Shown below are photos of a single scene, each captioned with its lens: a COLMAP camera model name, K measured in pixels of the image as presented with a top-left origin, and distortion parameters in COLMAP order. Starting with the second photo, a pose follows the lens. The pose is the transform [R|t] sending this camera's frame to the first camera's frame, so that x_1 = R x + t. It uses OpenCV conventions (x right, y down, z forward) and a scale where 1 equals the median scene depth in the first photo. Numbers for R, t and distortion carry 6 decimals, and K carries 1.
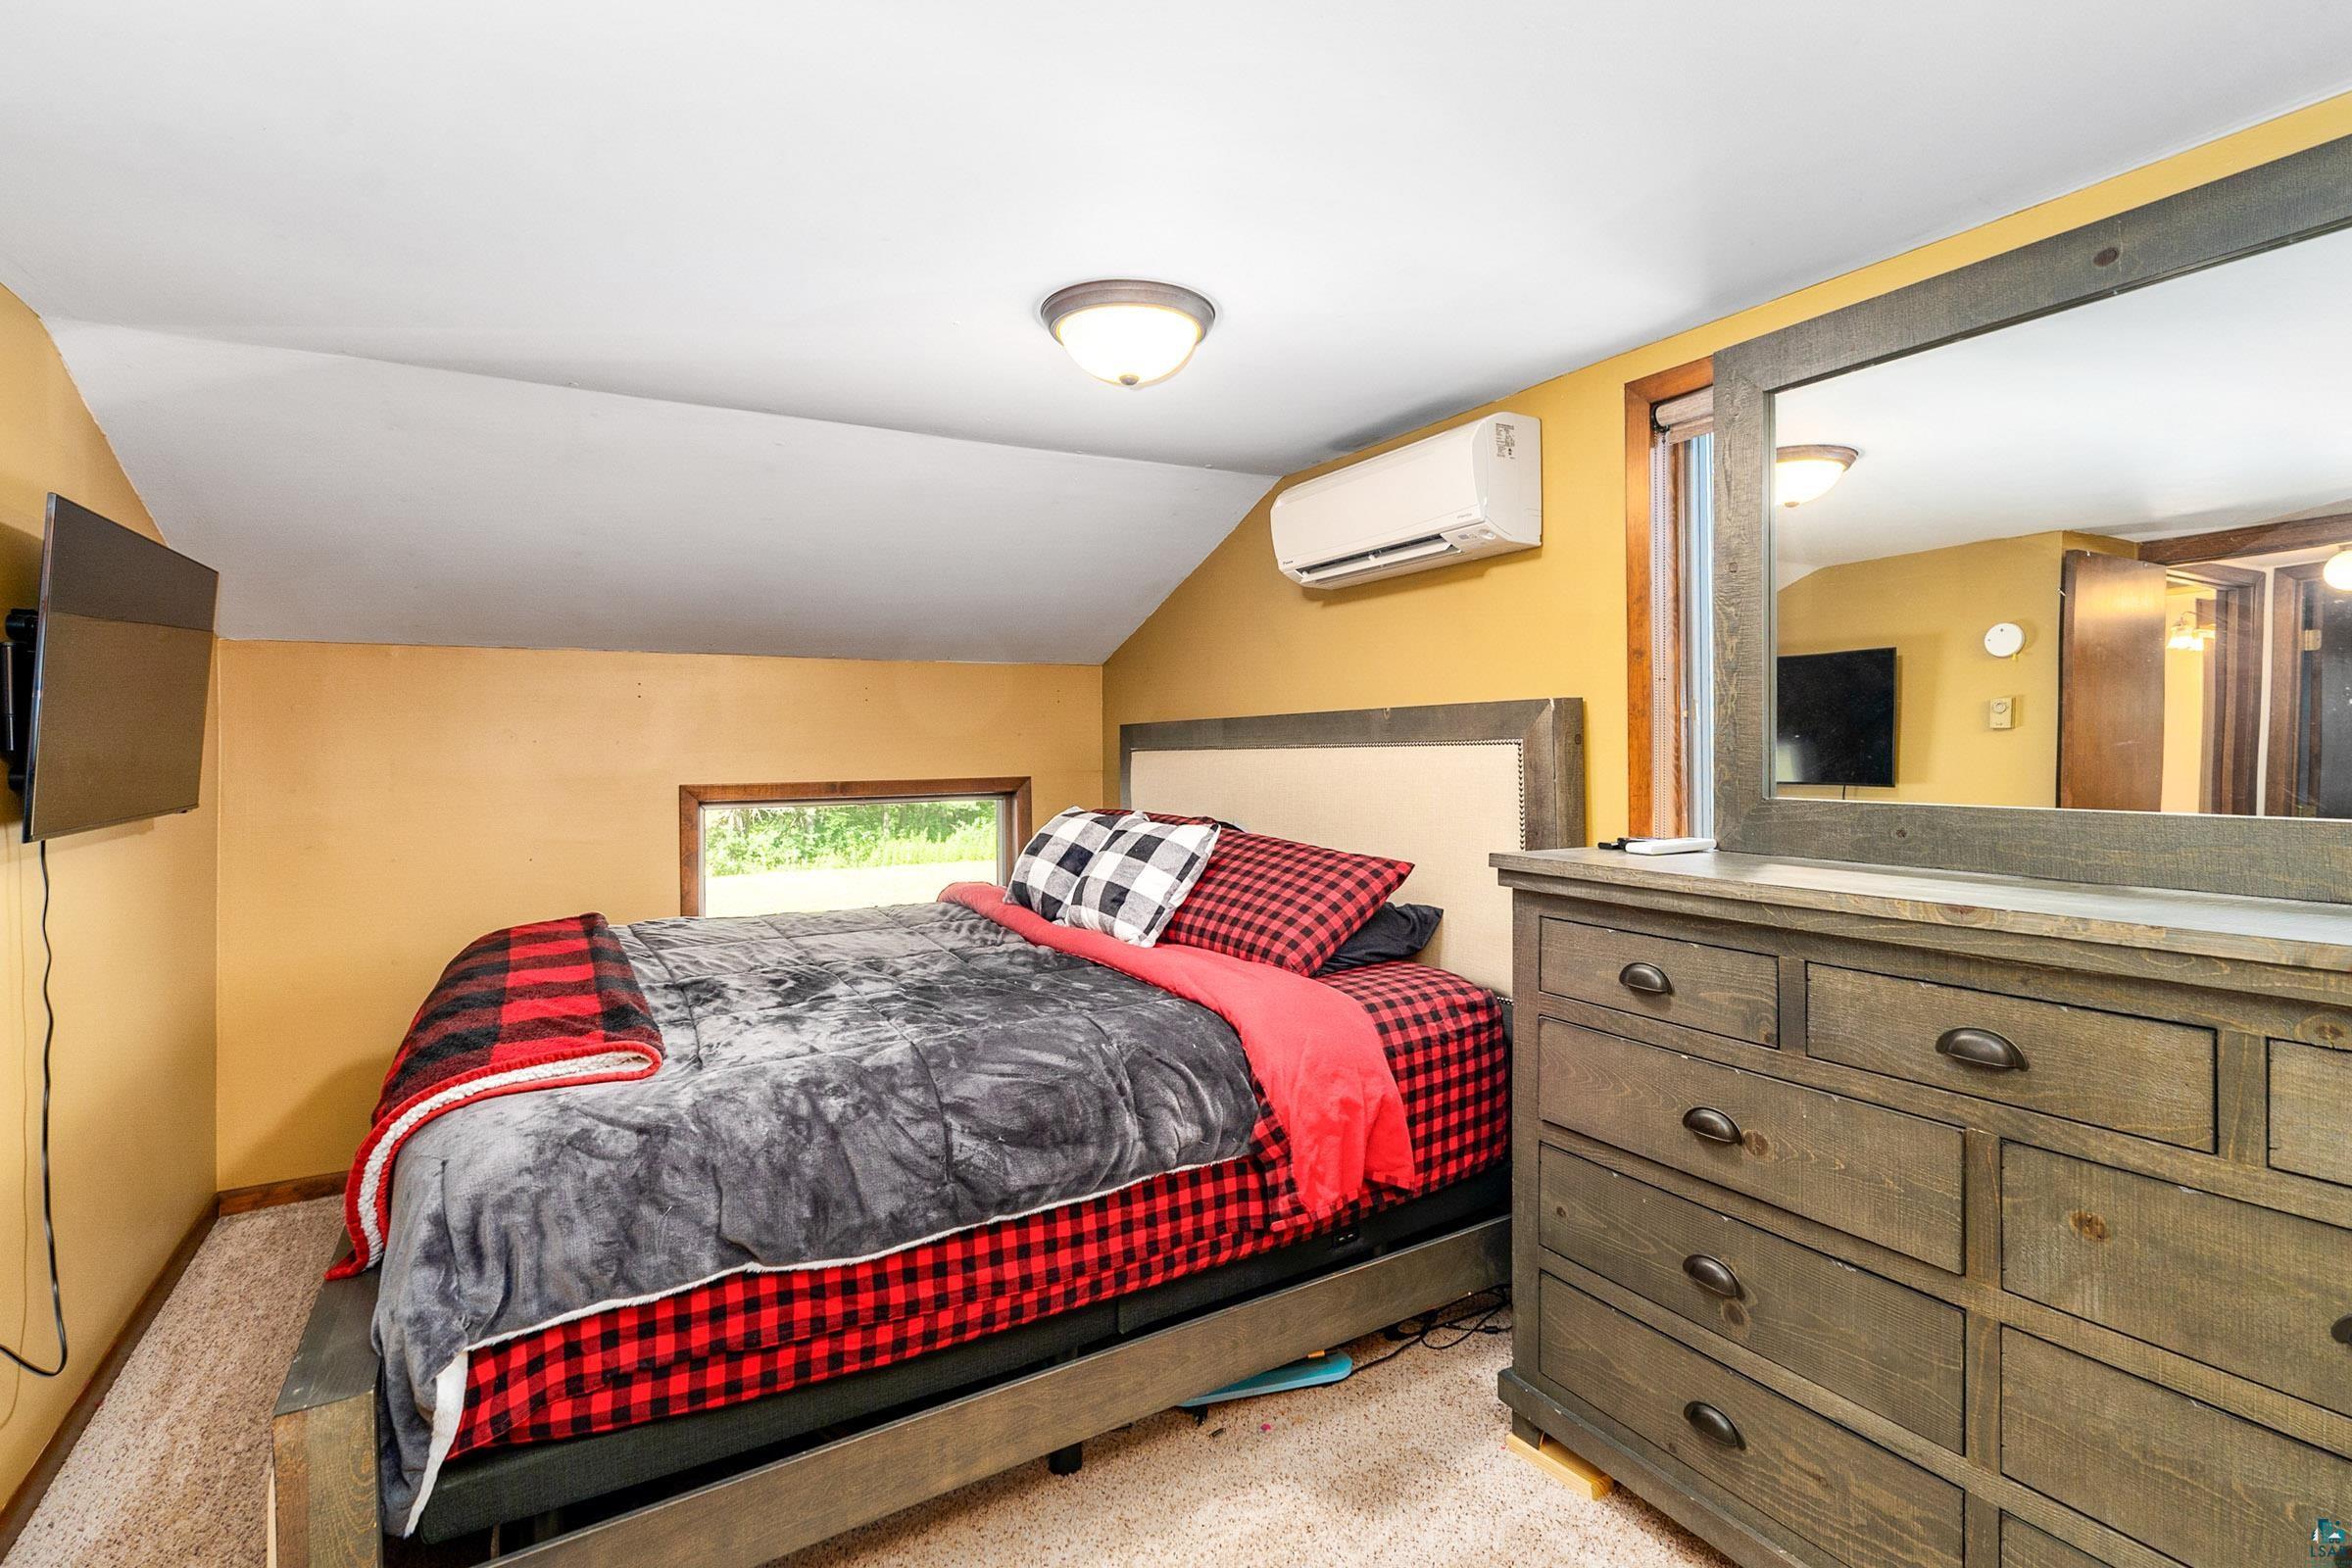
lens RADIAL K [[1097.4, 0, 1220.9], [0, 1097.4, 744.4], [0, 0, 1]] dist [-0.002166, 0.000225]
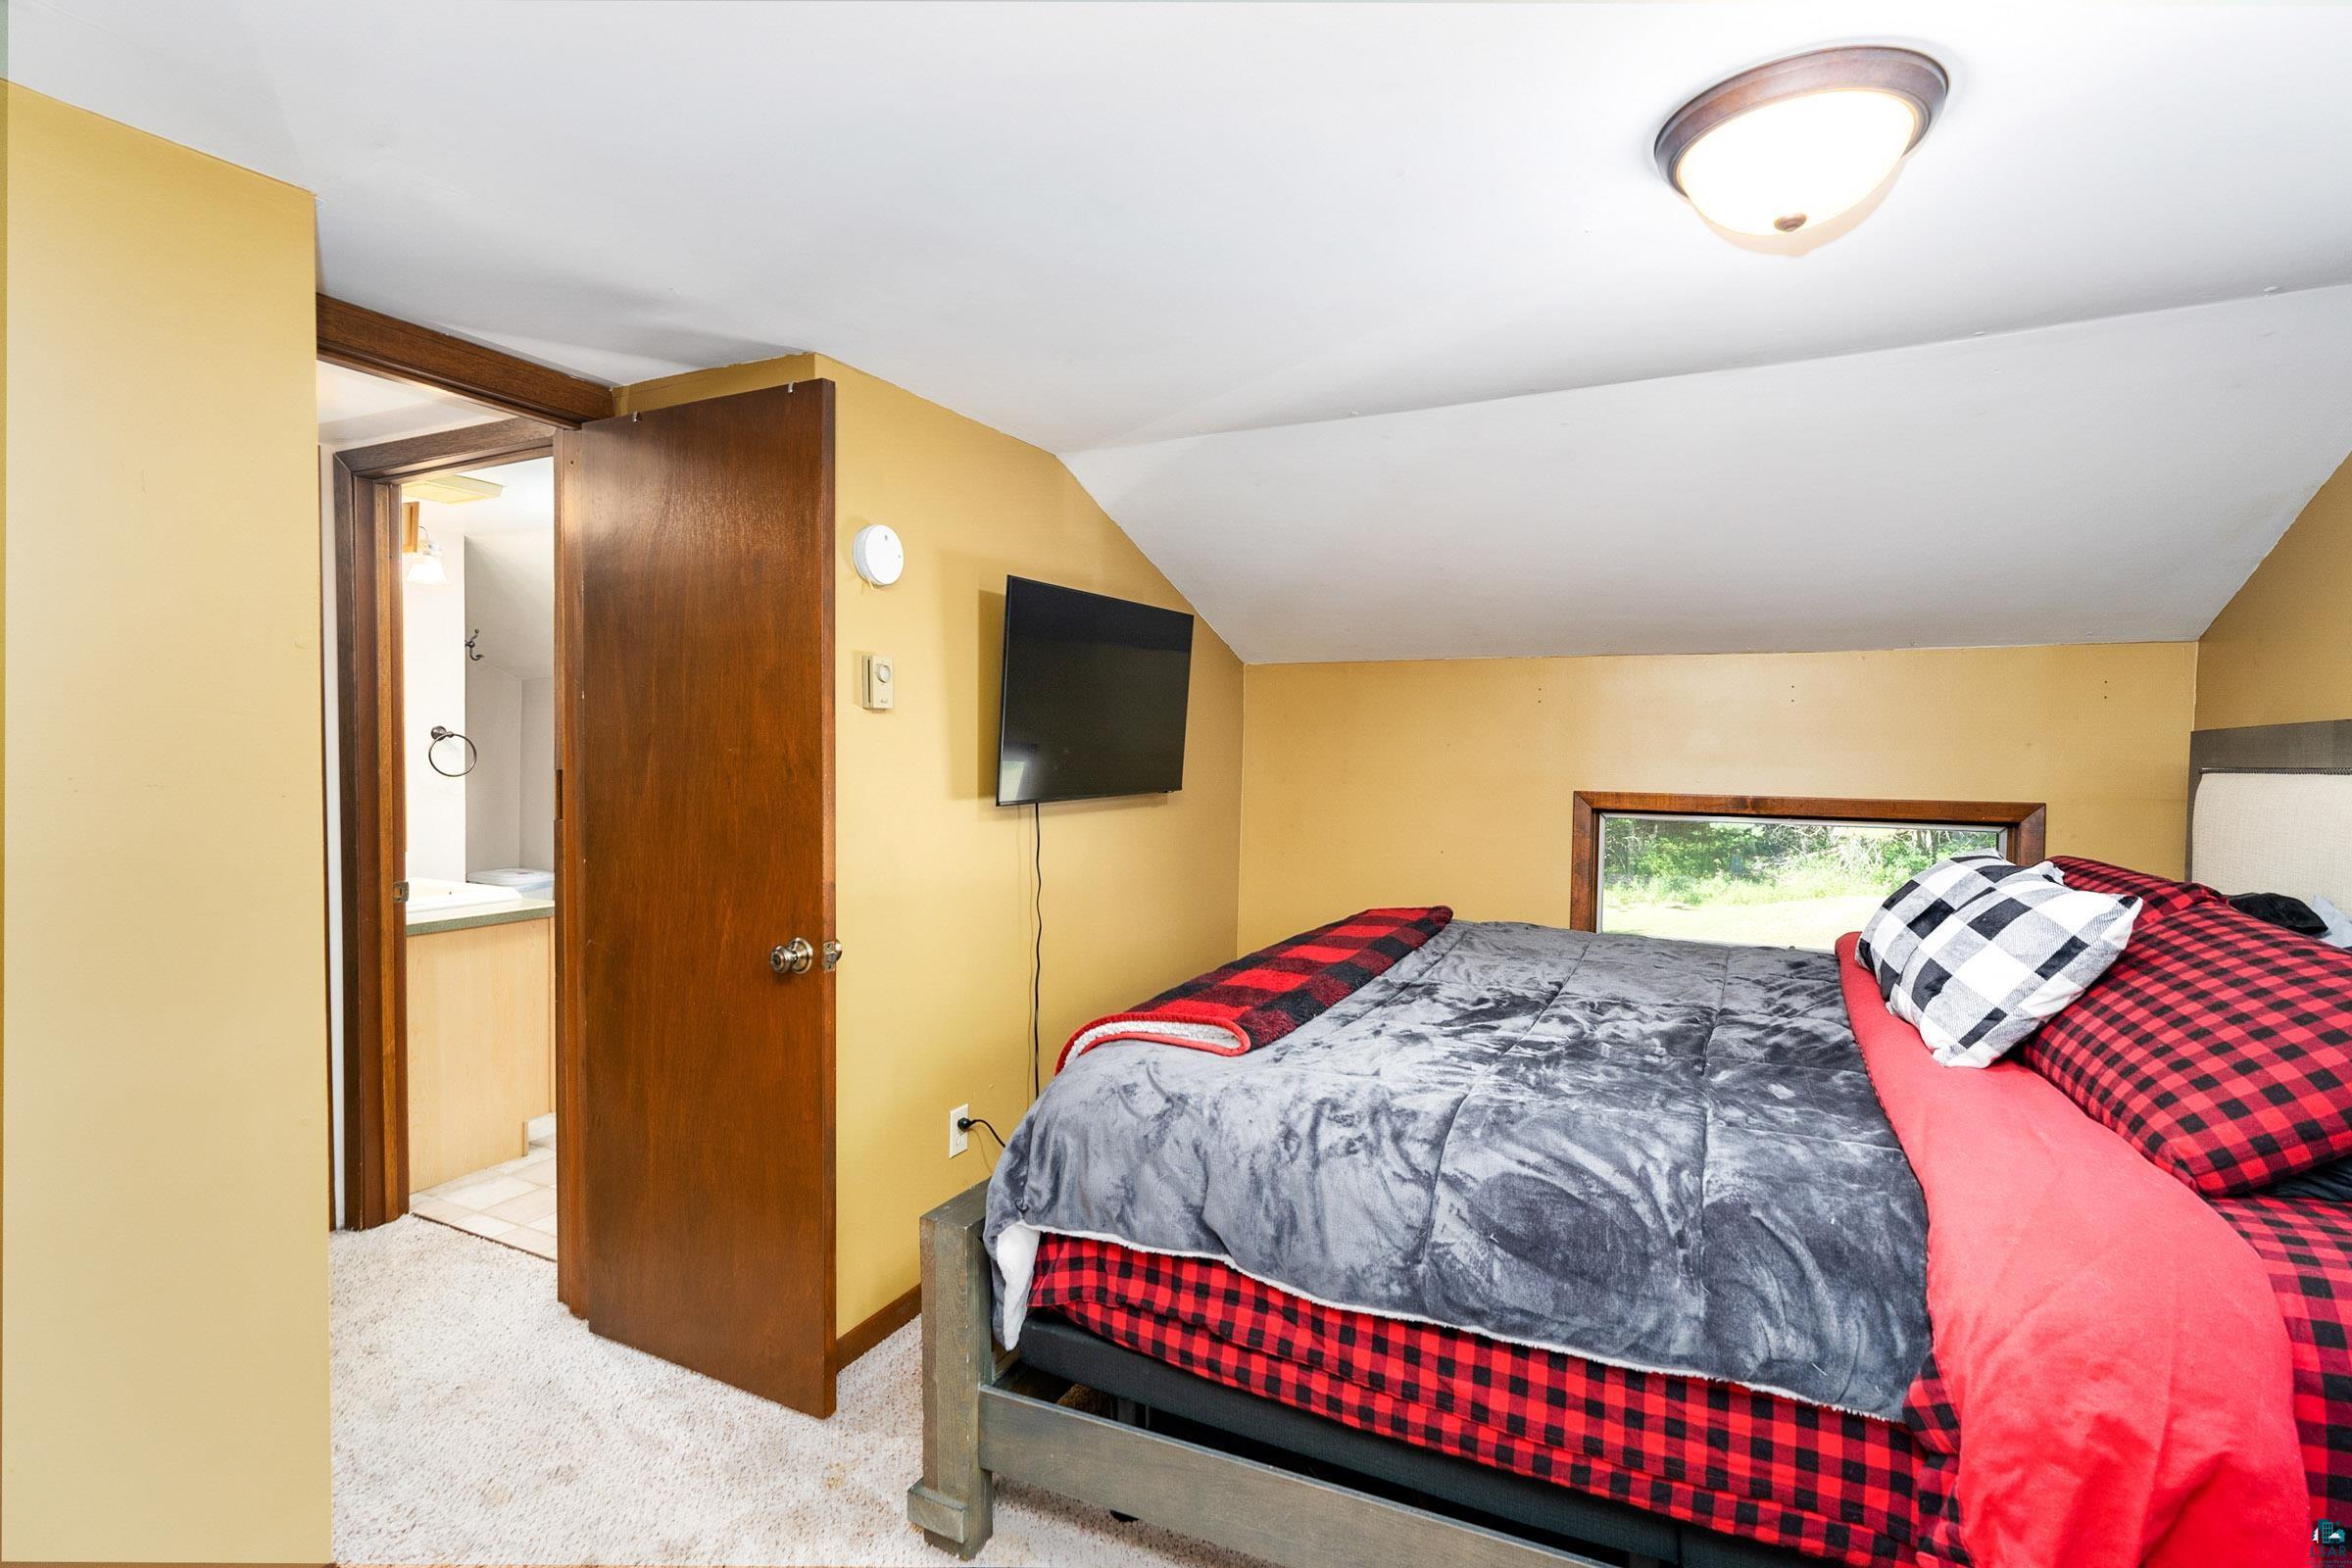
lens RADIAL K [[1118.6, 0, 1175.9], [0, 1118.6, 789.2], [0, 0, 1]] dist [-0.005742, 0.000672]
pose [[0.539324, 0.046311, -0.840824, 0.340996], [-0.016121, 0.998871, 0.044675, -0.007466], [0.841944, -0.010540, 0.539462, 0.339543]]
